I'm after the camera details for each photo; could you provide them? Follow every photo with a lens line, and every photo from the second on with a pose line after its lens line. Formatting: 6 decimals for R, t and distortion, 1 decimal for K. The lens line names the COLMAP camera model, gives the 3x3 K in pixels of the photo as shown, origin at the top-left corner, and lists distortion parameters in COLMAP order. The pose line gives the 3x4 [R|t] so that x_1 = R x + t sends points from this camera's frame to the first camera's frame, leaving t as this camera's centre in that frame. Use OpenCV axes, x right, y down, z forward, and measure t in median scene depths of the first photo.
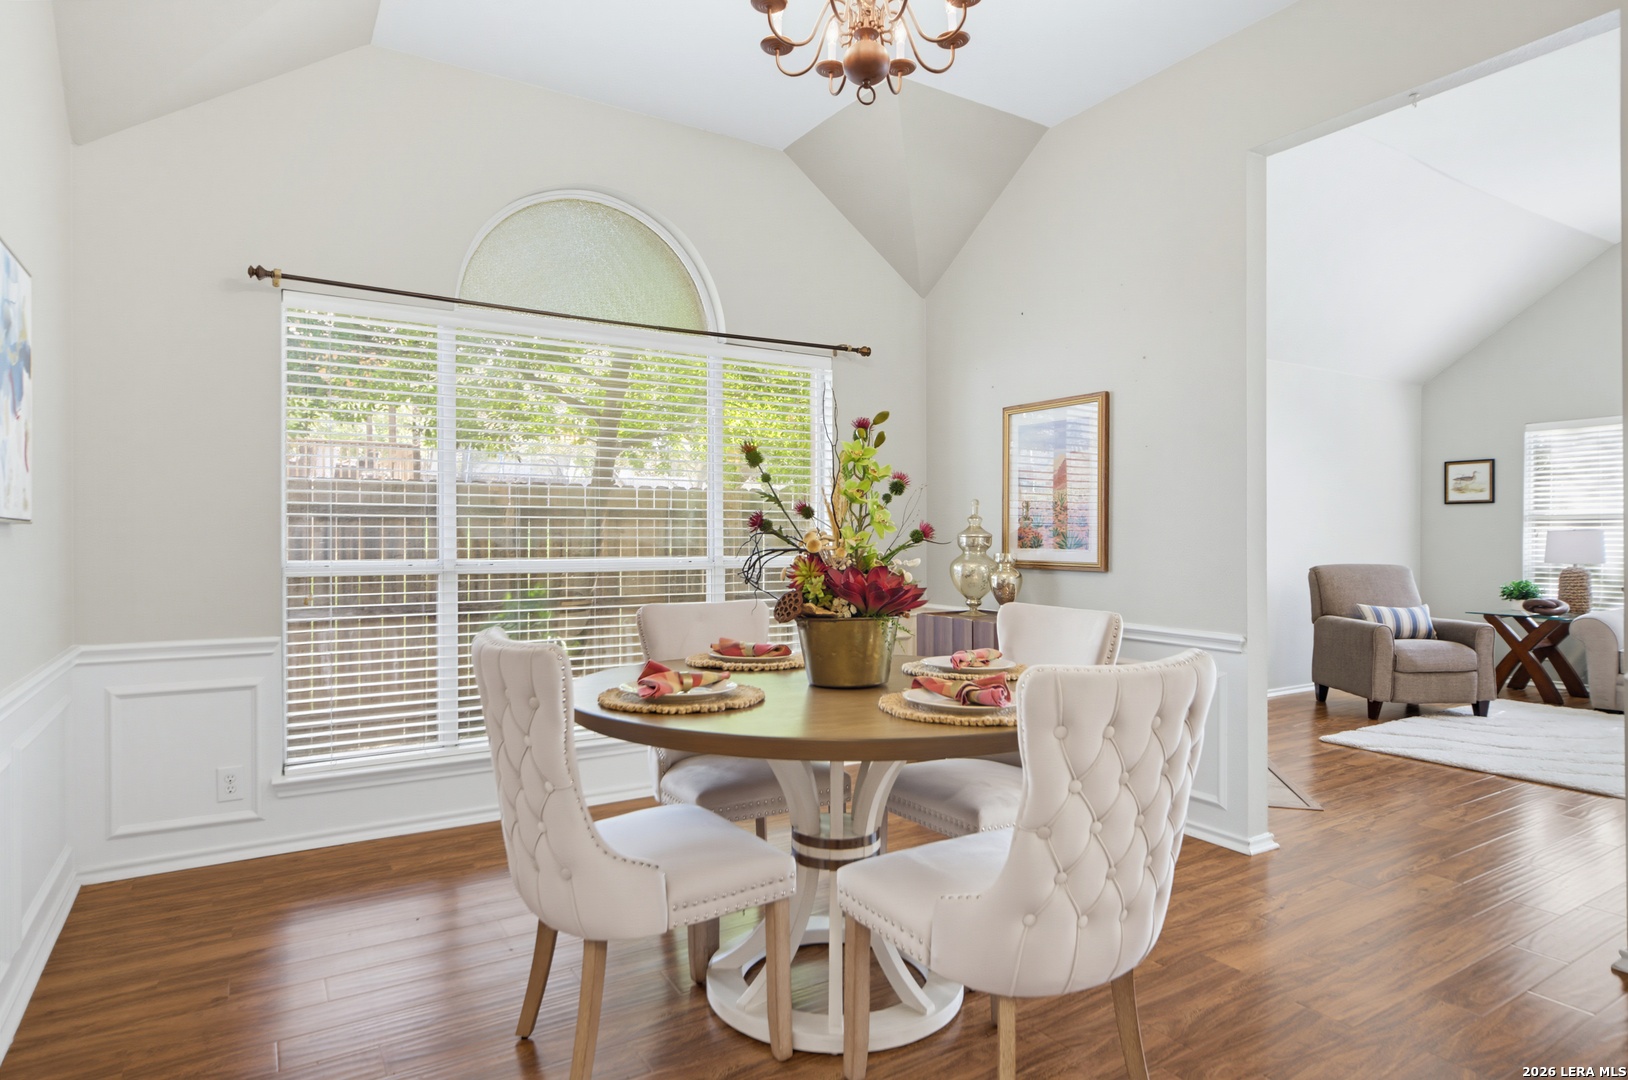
lens RADIAL K [[917.5, 0, 816.9], [0, 917.5, 530.9], [0, 0, 1]] dist [-0.000856, -0.000881]
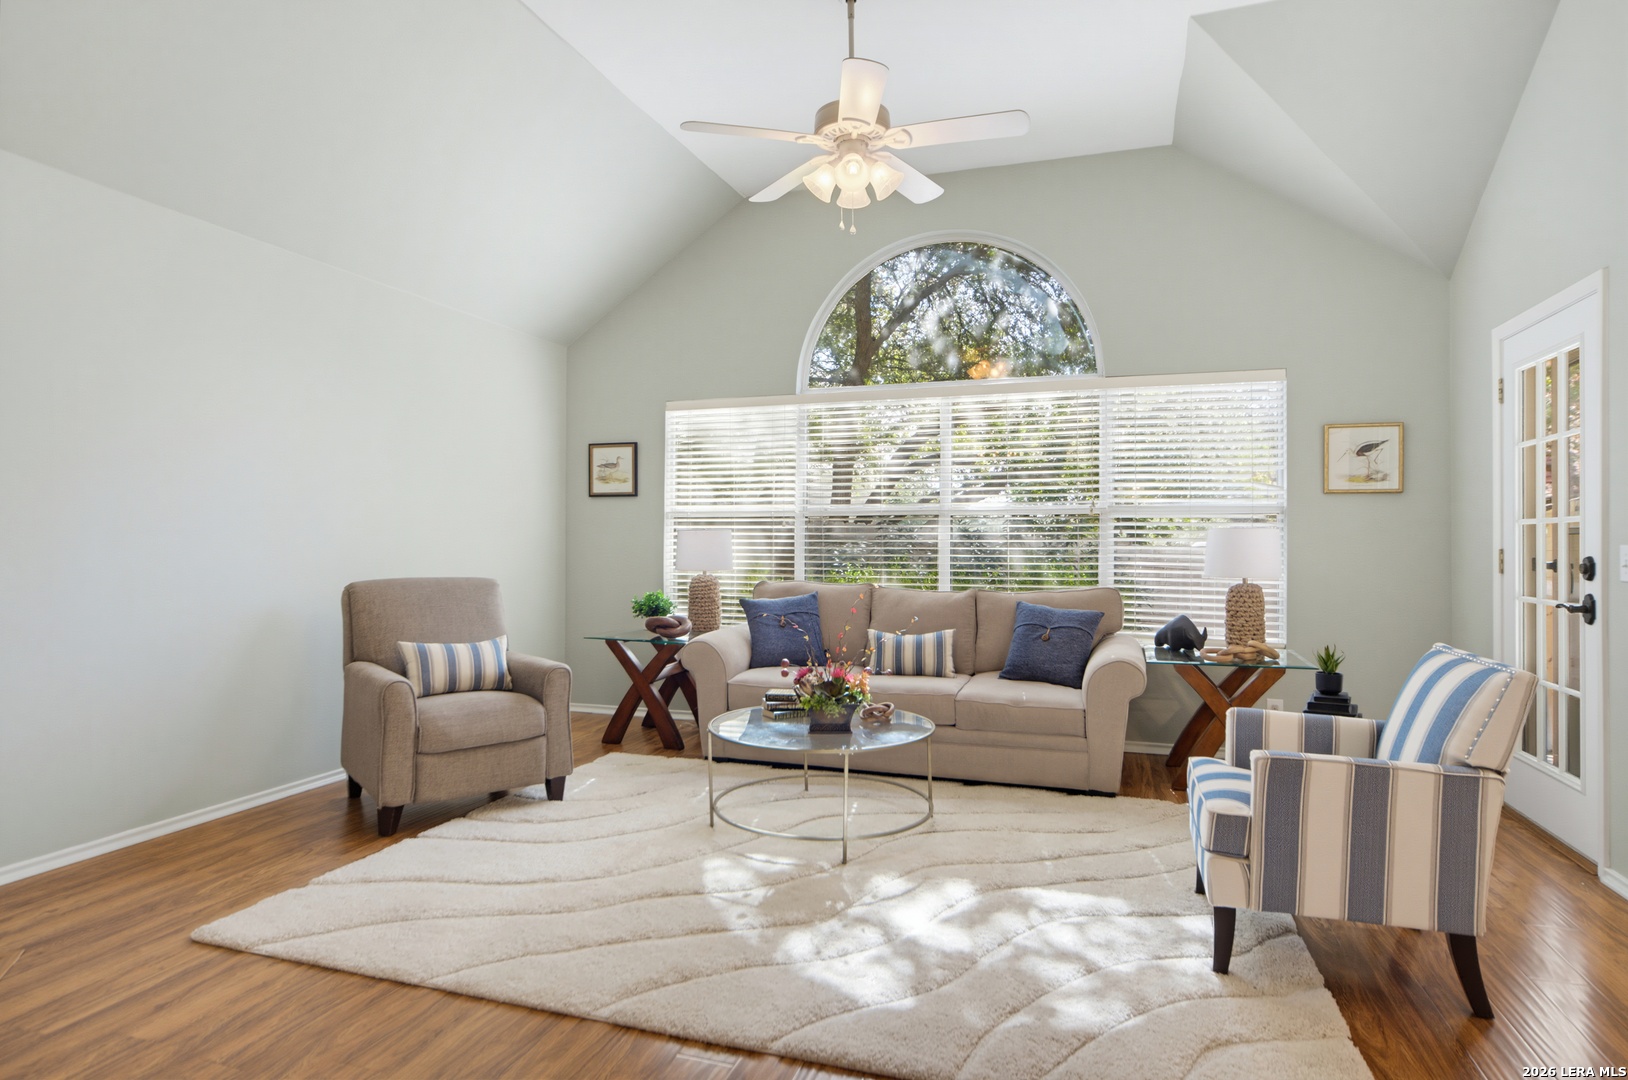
lens RADIAL K [[917.5, 0, 817.2], [0, 917.5, 534.7], [0, 0, 1]] dist [-0.000856, -0.000881]
pose [[0.761267, 0.008480, 0.648383, 0.380012], [-0.008214, 0.999960, -0.003433, 0.005670], [-0.648387, -0.002712, 0.761306, 0.315665]]
